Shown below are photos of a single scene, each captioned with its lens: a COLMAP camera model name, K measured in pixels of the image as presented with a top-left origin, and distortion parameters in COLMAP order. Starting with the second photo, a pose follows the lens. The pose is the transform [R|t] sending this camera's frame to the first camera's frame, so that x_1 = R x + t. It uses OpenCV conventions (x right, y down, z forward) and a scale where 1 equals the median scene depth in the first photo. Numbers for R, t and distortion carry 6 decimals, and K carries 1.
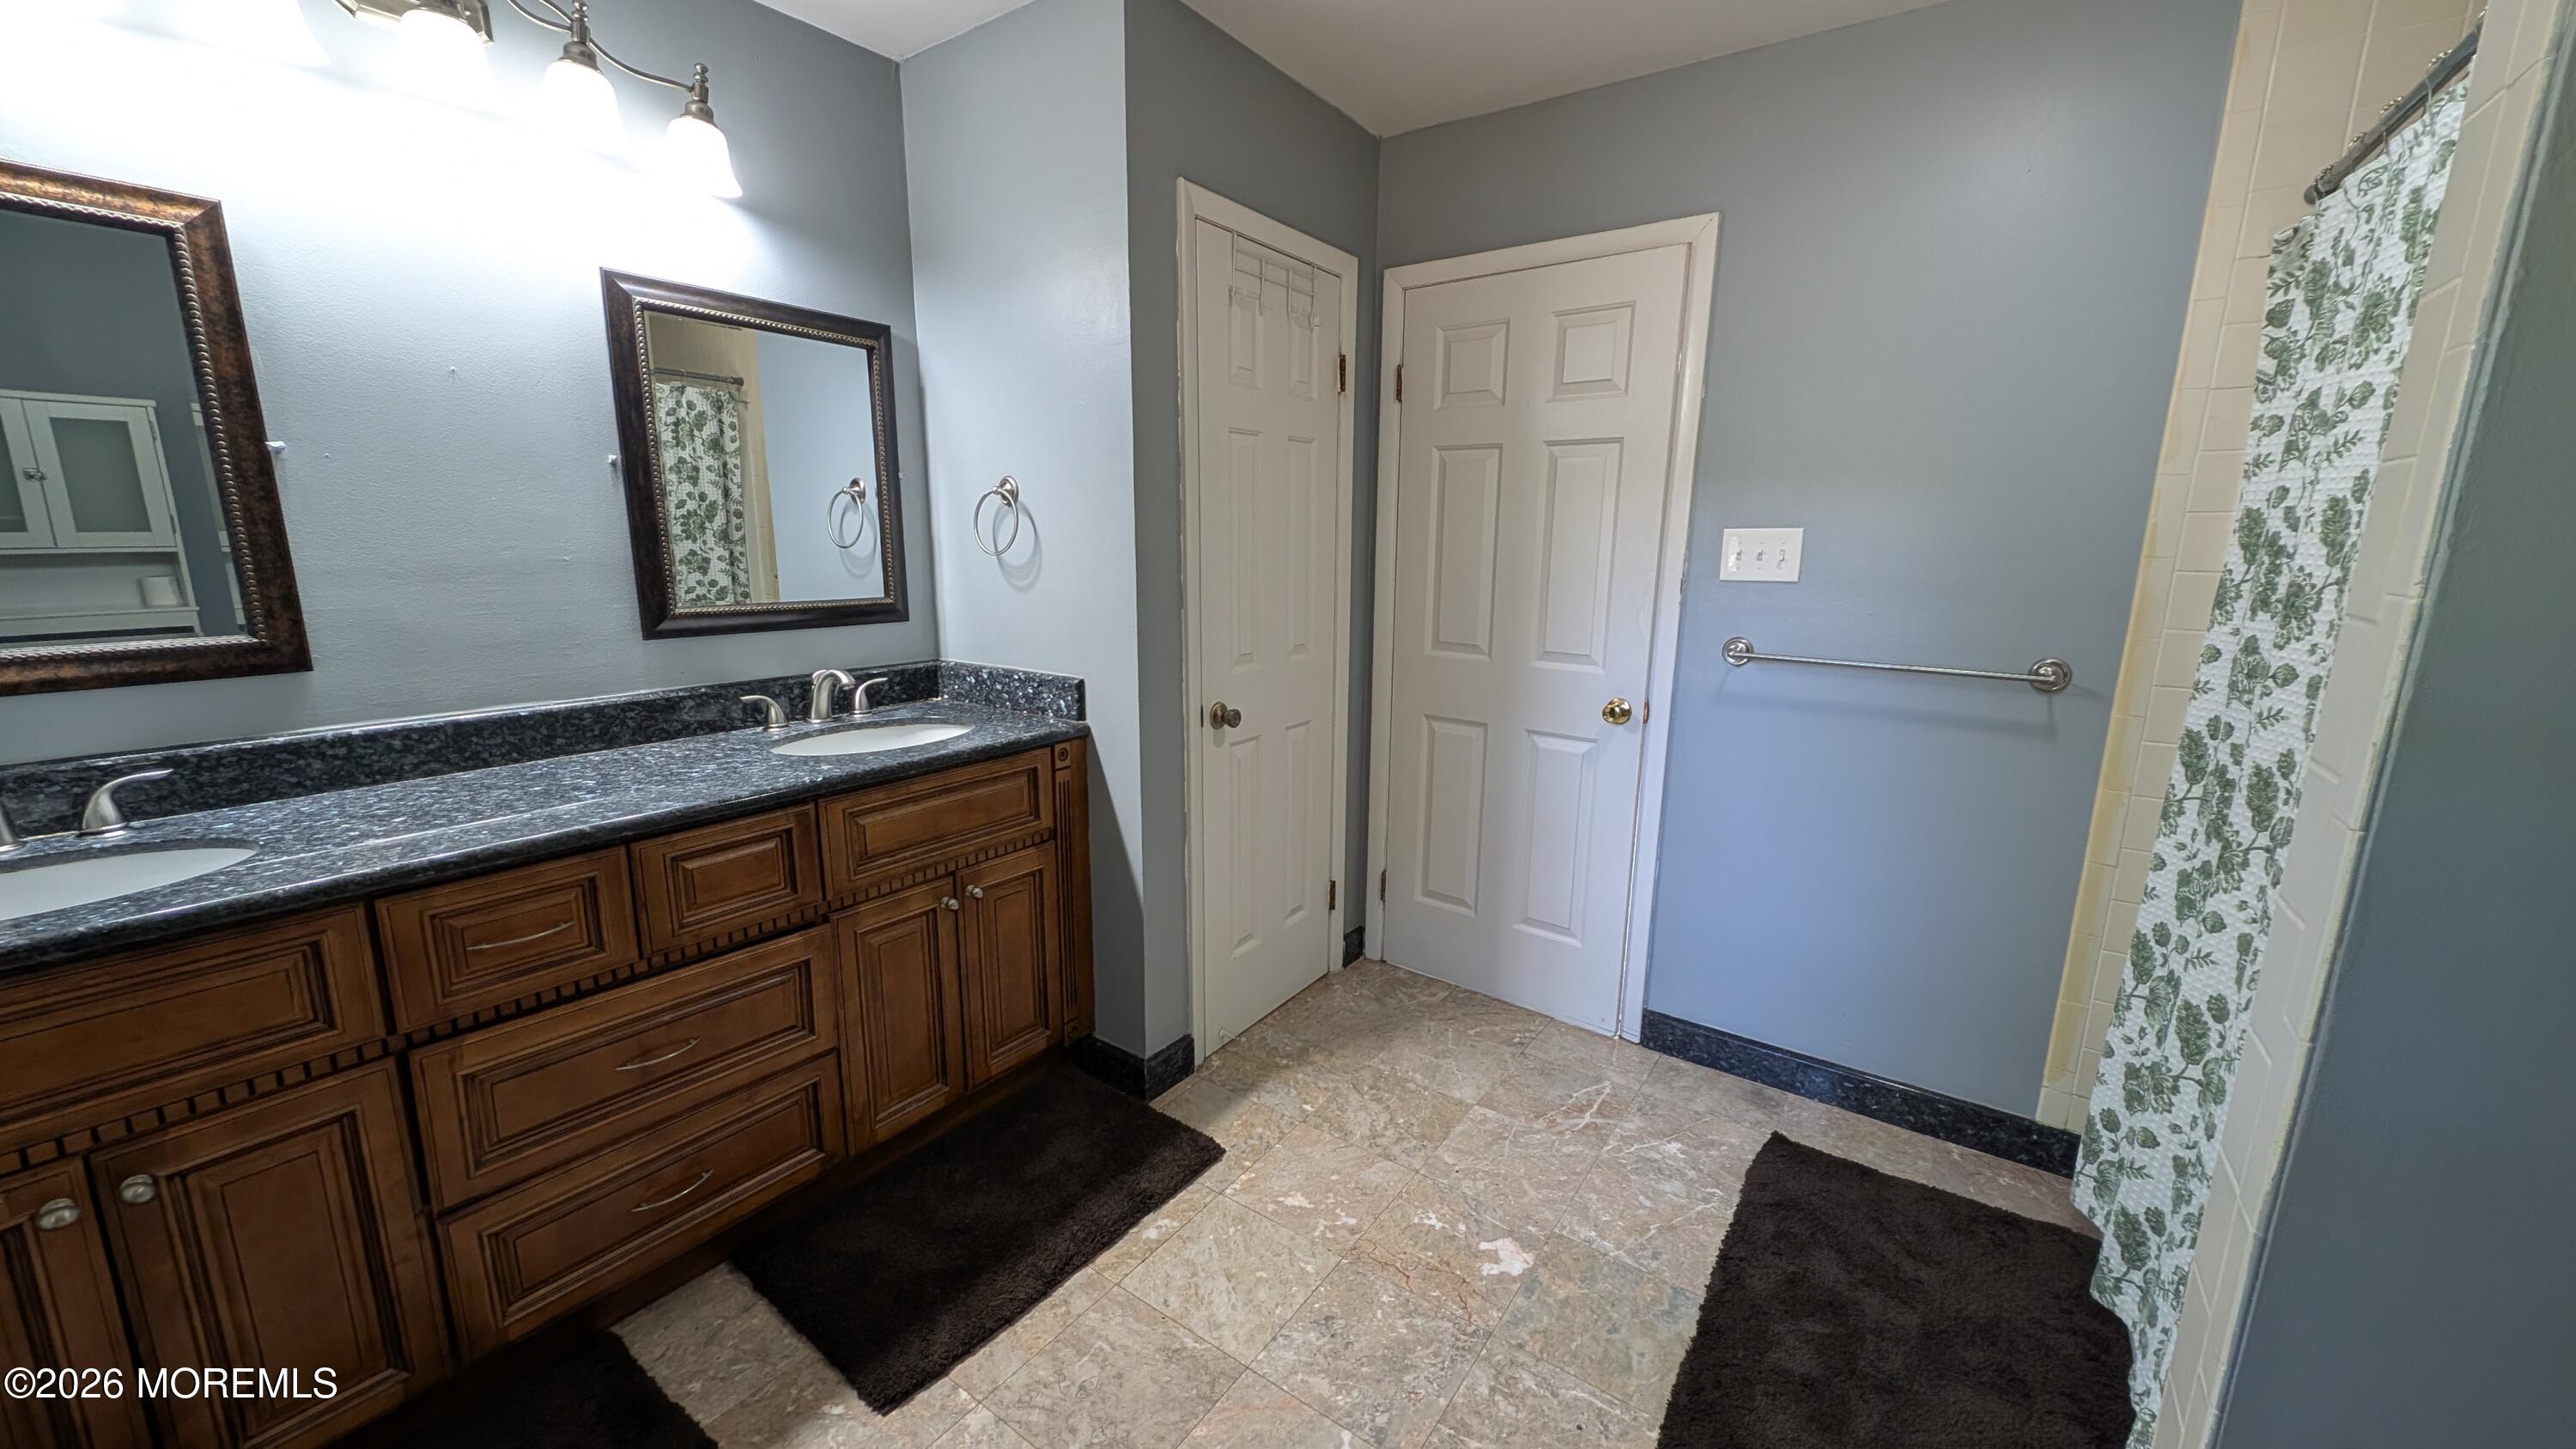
lens RADIAL K [[956.2, 0, 1285.3], [0, 956.2, 720.5], [0, 0, 1]] dist [0.019917, -0.010642]
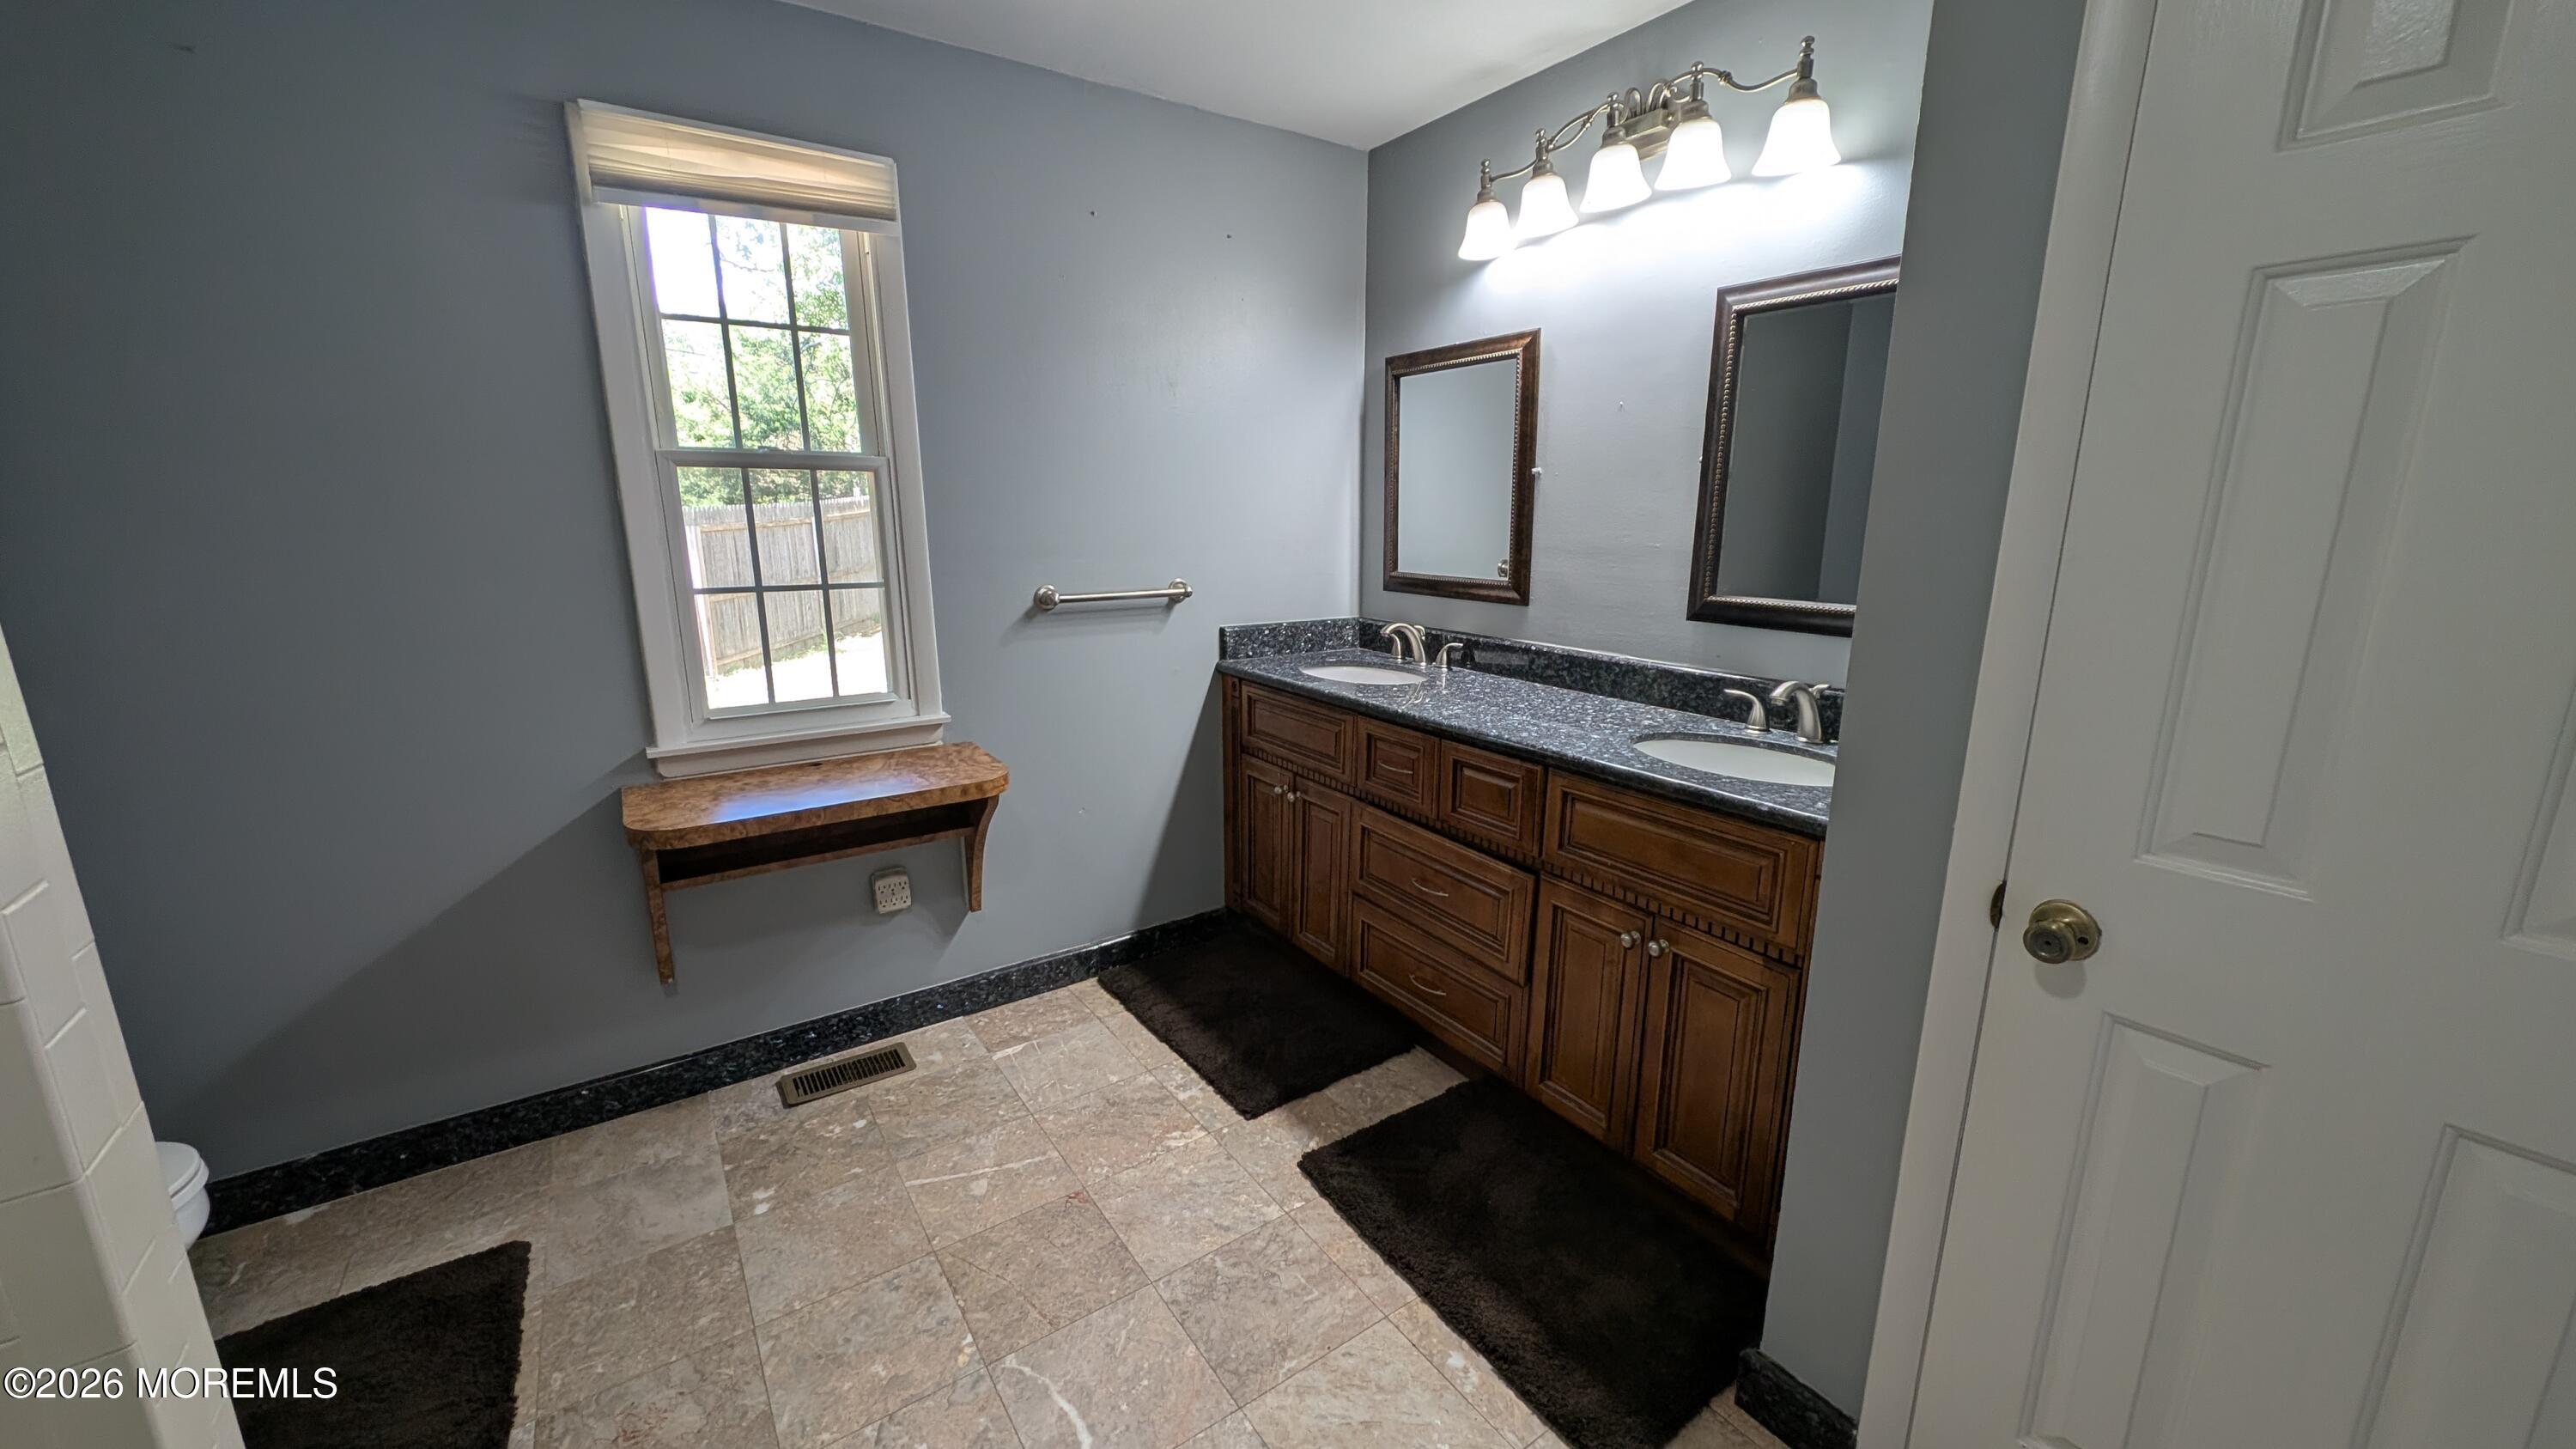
lens RADIAL K [[956.2, 0, 1285.3], [0, 956.2, 720.5], [0, 0, 1]] dist [0.019917, -0.010642]
pose [[-0.333168, 0.195417, -0.922394, 0.627379], [-0.189927, 0.944324, 0.268665, -0.209359], [0.923540, 0.264698, -0.277504, 1.027804]]
